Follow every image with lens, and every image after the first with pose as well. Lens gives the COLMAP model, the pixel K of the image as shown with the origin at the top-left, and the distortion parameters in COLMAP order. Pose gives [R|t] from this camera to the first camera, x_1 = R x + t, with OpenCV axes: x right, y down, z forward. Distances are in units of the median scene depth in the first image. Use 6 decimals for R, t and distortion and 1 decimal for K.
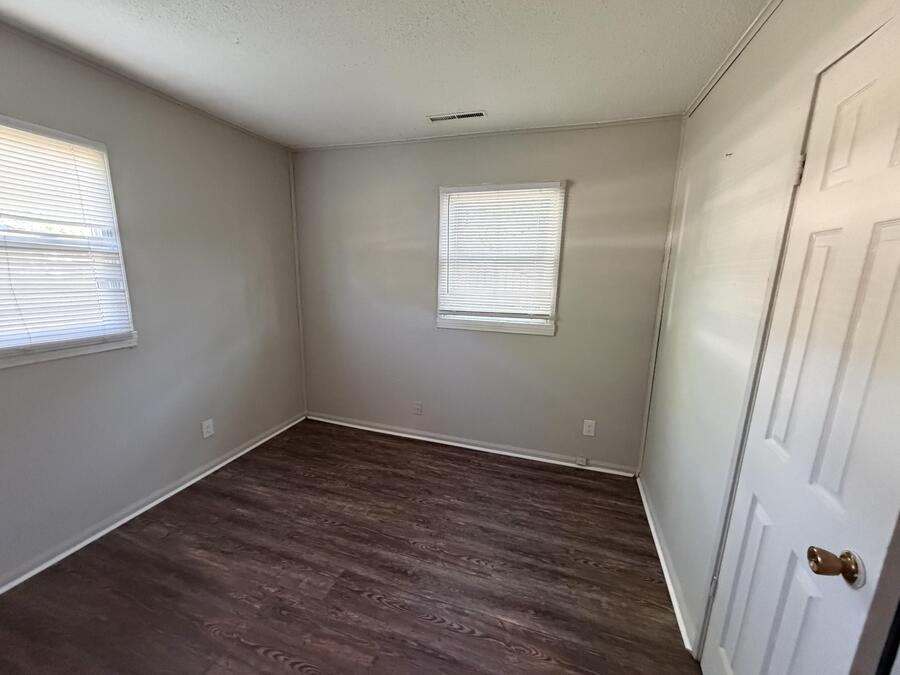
lens RADIAL K [[357.7, 0, 447.5], [0, 357.7, 341.5], [0, 0, 1]] dist [-0.001347, 0.000015]
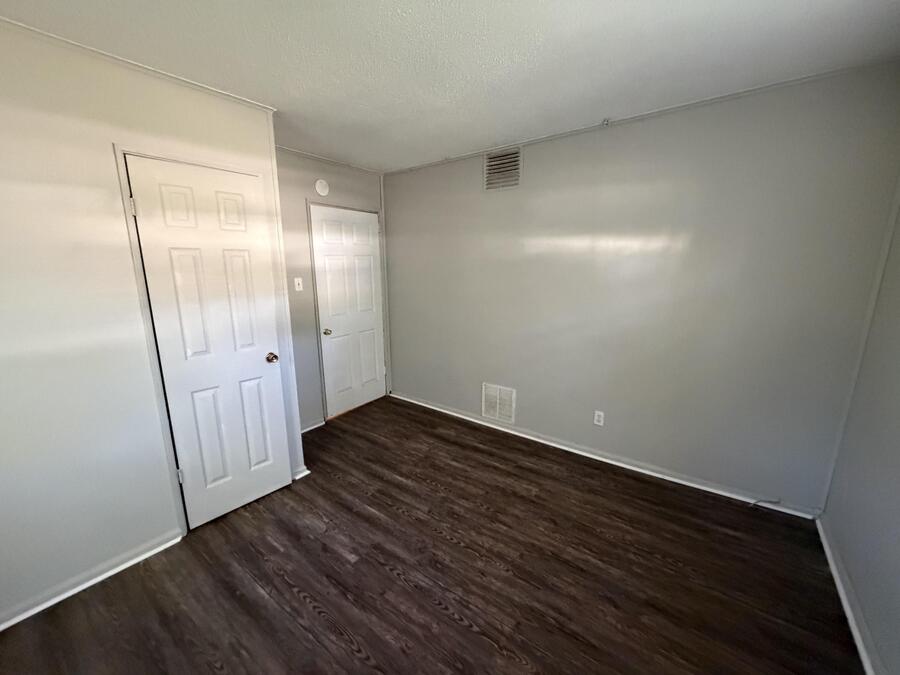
lens RADIAL K [[357.7, 0, 445.8], [0, 357.7, 341.1], [0, 0, 1]] dist [-0.001347, 0.000015]
pose [[-0.949462, -0.084987, 0.302159, -0.657757], [0.040571, 0.921343, 0.386628, -0.346983], [-0.311250, 0.379347, -0.871332, 1.564698]]
